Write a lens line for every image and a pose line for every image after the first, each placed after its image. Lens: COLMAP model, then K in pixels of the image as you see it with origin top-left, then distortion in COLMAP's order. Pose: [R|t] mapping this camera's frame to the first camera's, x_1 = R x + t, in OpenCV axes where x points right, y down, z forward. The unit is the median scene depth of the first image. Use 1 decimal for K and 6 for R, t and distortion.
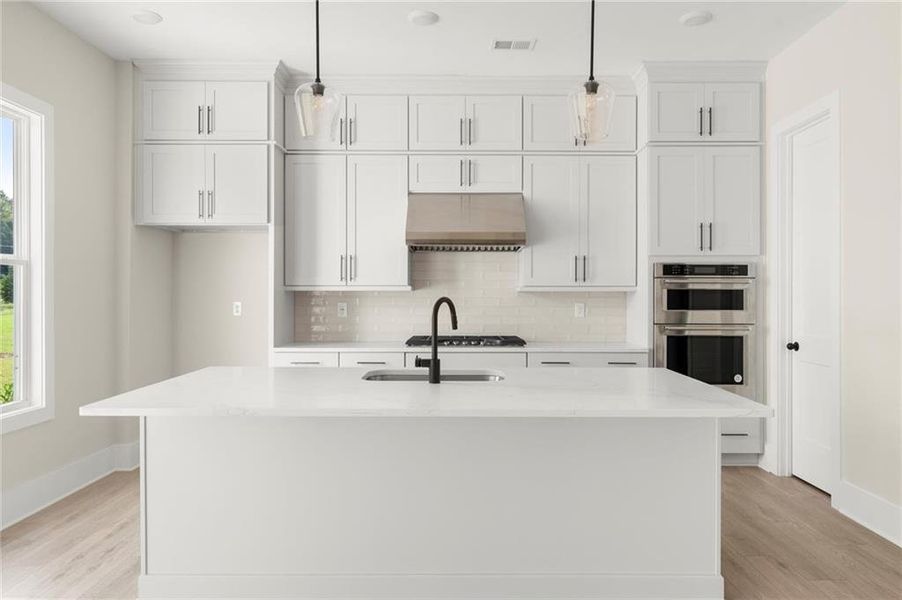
lens RADIAL K [[614.8, 0, 458.8], [0, 614.8, 295.8], [0, 0, 1]] dist [0.003680, -0.002667]
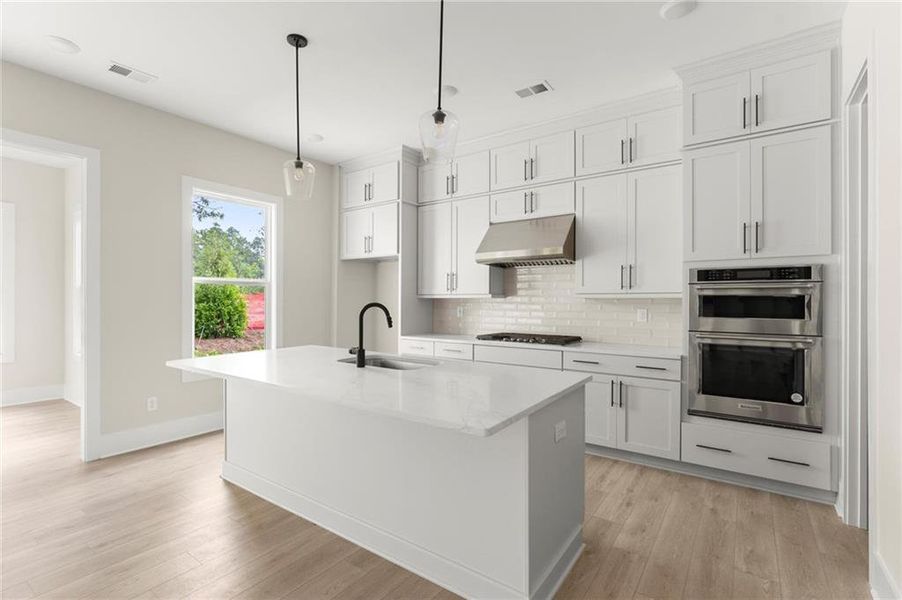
lens RADIAL K [[424.4, 0, 449.6], [0, 424.4, 299.2], [0, 0, 1]] dist [0.002922, -0.003454]
pose [[0.807832, -0.000761, -0.589412, 0.404523], [-0.003037, 0.999981, -0.005453, -0.000034], [0.589404, 0.006195, 0.807814, 0.224629]]
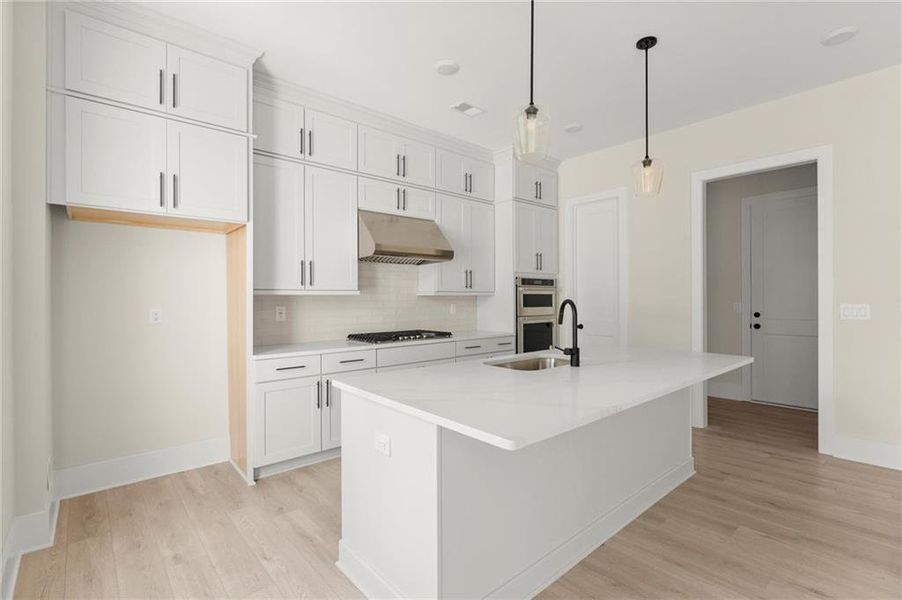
lens RADIAL K [[424.4, 0, 458.8], [0, 424.4, 295.7], [0, 0, 1]] dist [0.002922, -0.003454]
pose [[0.742893, -0.000422, 0.669410, -0.493095], [0.005780, 0.999967, -0.005783, -0.001027], [-0.669385, 0.008165, 0.742871, 0.305728]]
